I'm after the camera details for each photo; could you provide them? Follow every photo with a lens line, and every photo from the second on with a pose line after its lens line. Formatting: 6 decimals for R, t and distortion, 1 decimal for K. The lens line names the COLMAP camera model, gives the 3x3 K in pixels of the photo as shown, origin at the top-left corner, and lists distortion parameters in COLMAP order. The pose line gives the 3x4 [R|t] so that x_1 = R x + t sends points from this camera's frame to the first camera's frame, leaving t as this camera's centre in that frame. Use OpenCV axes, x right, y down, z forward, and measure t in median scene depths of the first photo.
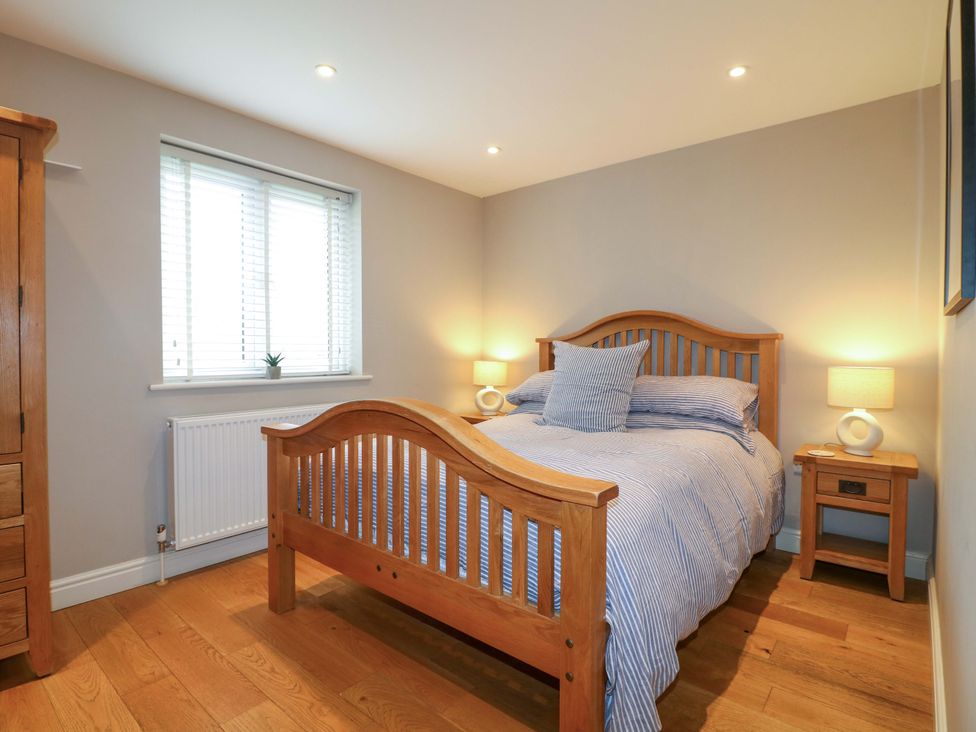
lens RADIAL K [[562.6, 0, 488.0], [0, 562.6, 366.0], [0, 0, 1]] dist [-0.004910, -0.001750]
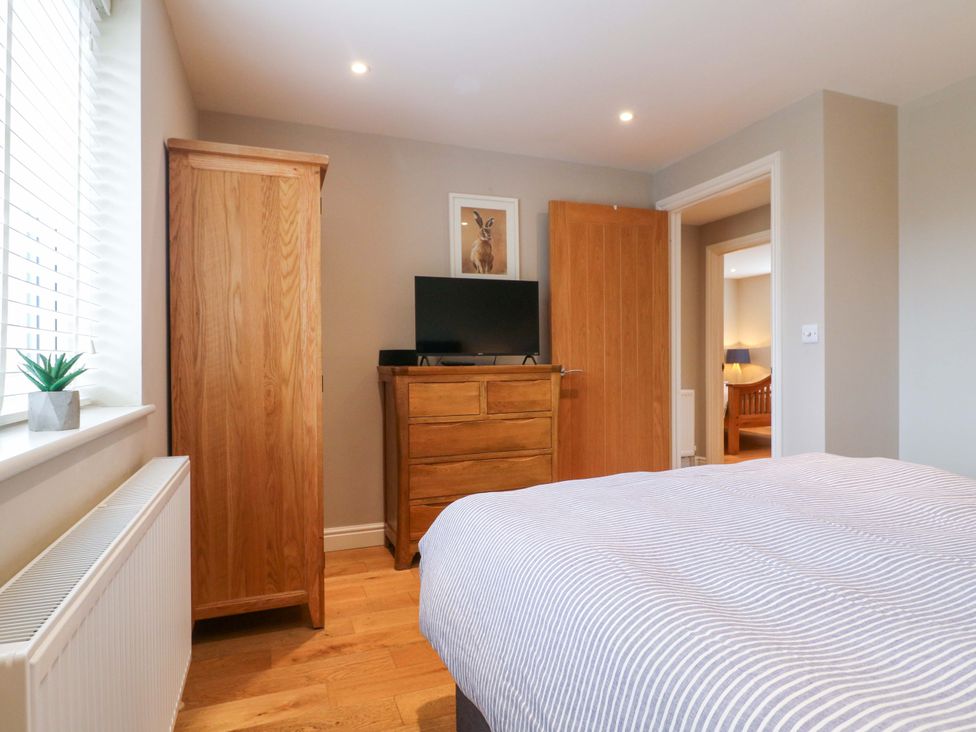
lens RADIAL K [[562.6, 0, 488.0], [0, 562.6, 366.0], [0, 0, 1]] dist [-0.004910, -0.001750]
pose [[0.526364, -0.026677, 0.849841, -0.572762], [0.046075, 0.998934, 0.002820, -0.003345], [-0.849010, 0.037671, 0.527032, 0.649861]]
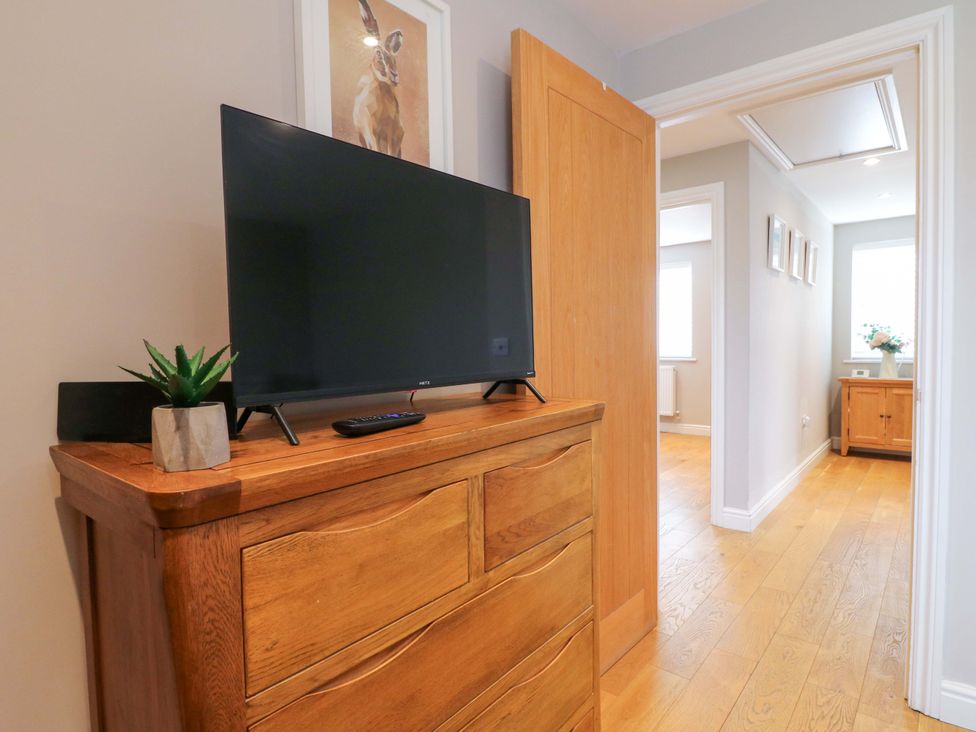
lens RADIAL K [[542.7, 0, 488.0], [0, 542.7, 366.0], [0, 0, 1]] dist [-0.010263, -0.001725]
pose [[0.039718, -0.059709, 0.997425, -0.026806], [0.052459, 0.996961, 0.057592, -0.053714], [-0.997833, 0.050036, 0.042729, 1.165771]]
